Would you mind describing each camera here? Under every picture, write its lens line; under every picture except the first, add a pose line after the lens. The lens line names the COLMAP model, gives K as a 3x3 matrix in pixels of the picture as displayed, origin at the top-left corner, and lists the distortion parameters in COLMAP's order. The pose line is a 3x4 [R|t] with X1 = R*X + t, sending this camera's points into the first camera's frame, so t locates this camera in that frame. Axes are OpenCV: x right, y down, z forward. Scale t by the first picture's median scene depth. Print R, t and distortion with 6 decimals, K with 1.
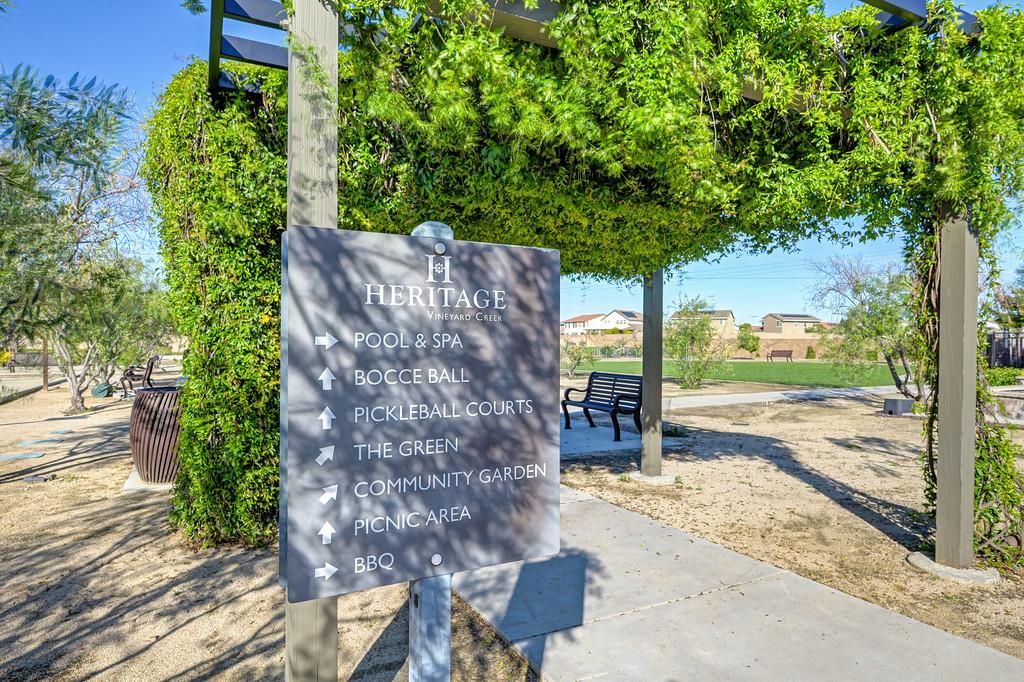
lens RADIAL K [[618.5, 0, 511.8], [0, 618.5, 343.2], [0, 0, 1]] dist [0.008447, 0.000470]
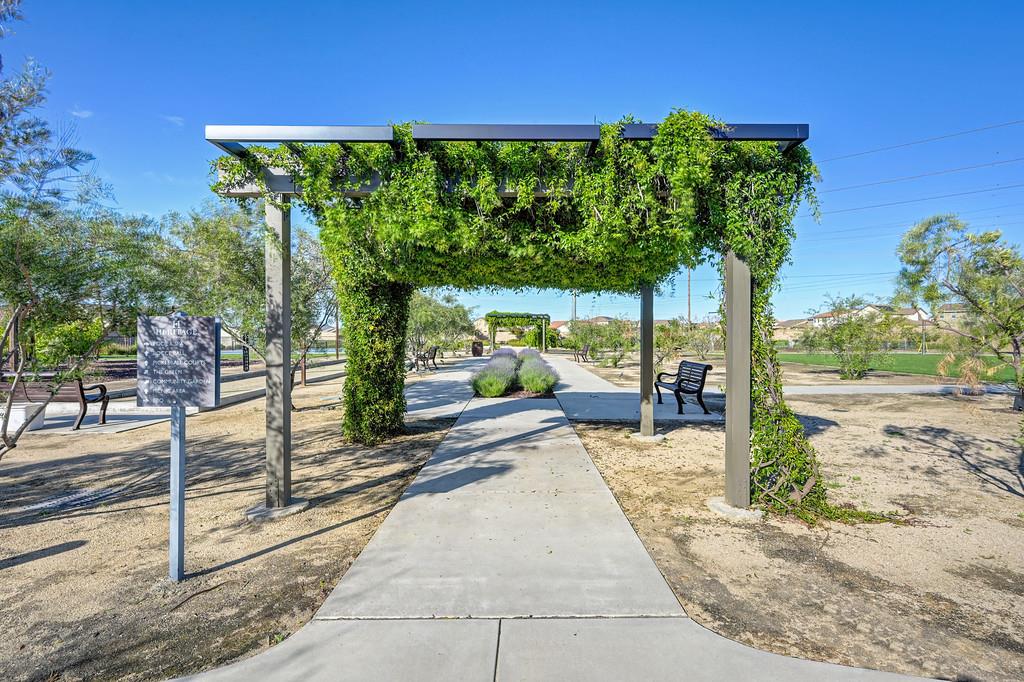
lens RADIAL K [[494.2, 0, 513.3], [0, 494.2, 339.2], [0, 0, 1]] dist [-0.004299, -0.000505]
pose [[0.884053, -0.000891, -0.467385, 2.983834], [0.003447, 0.999983, 0.004614, -0.038785], [0.467373, -0.005690, 0.884042, -0.652343]]
